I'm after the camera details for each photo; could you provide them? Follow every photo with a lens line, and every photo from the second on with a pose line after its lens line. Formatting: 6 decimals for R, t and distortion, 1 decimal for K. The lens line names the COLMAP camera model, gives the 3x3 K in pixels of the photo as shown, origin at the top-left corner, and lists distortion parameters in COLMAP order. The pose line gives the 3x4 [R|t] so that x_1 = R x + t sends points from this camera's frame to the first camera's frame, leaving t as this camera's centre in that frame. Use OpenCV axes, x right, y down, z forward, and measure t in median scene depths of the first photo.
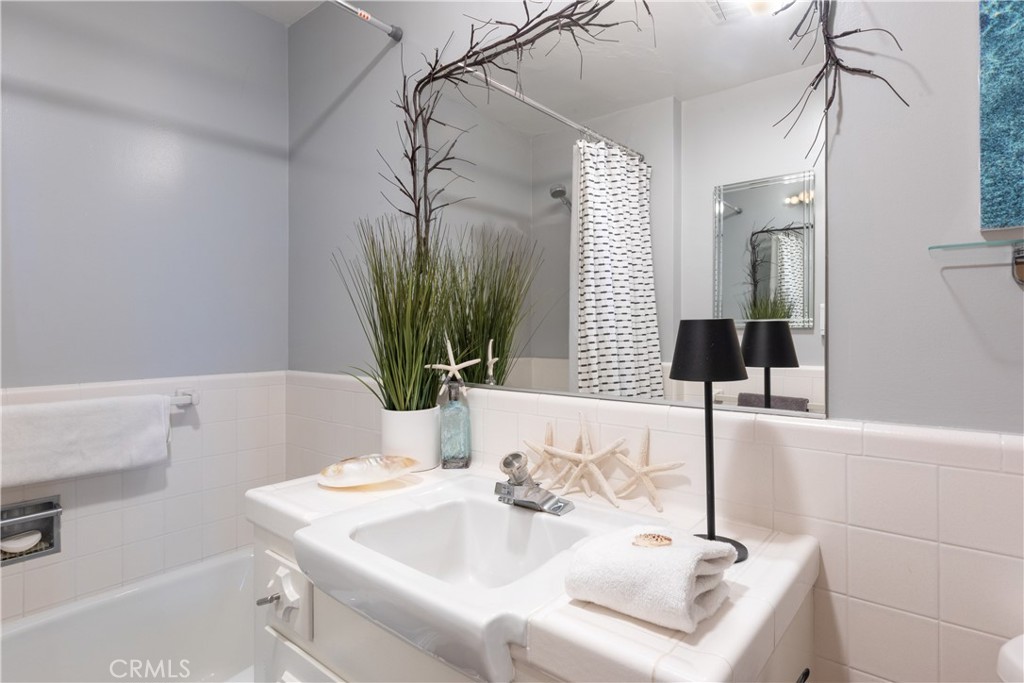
lens RADIAL K [[541.9, 0, 512.0], [0, 541.9, 329.6], [0, 0, 1]] dist [-0.000393, -0.002604]
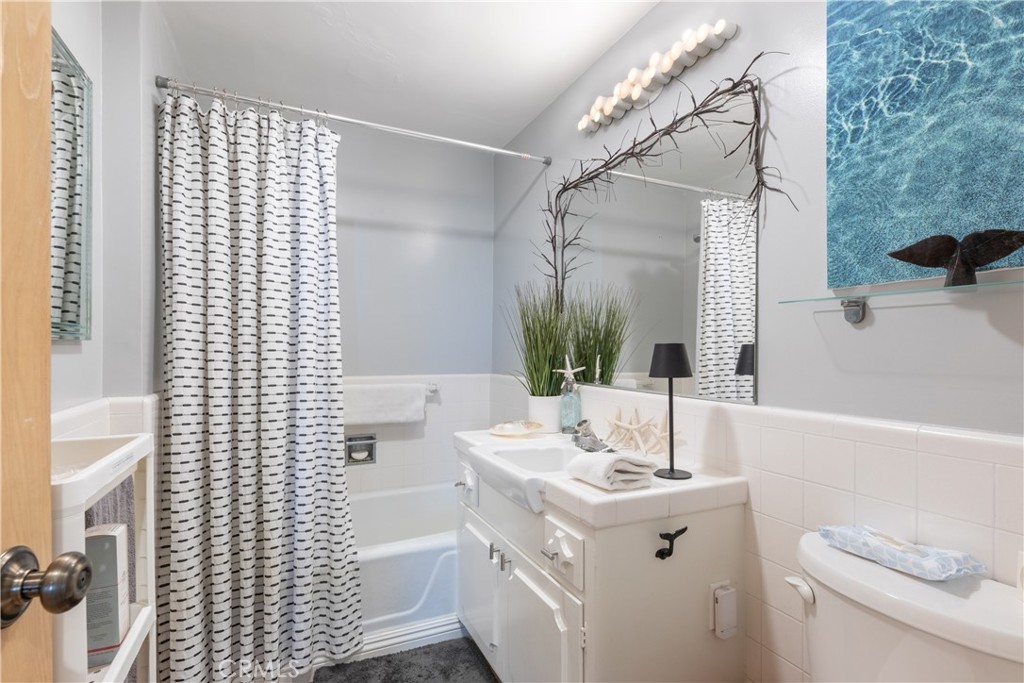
lens RADIAL K [[489.9, 0, 511.3], [0, 489.9, 346.6], [0, 0, 1]] dist [-0.003046, -0.000014]
pose [[0.910247, 0.005772, -0.414026, 0.327191], [-0.007440, 0.999969, -0.002415, -0.000466], [0.413999, 0.005279, 0.910262, -0.394274]]
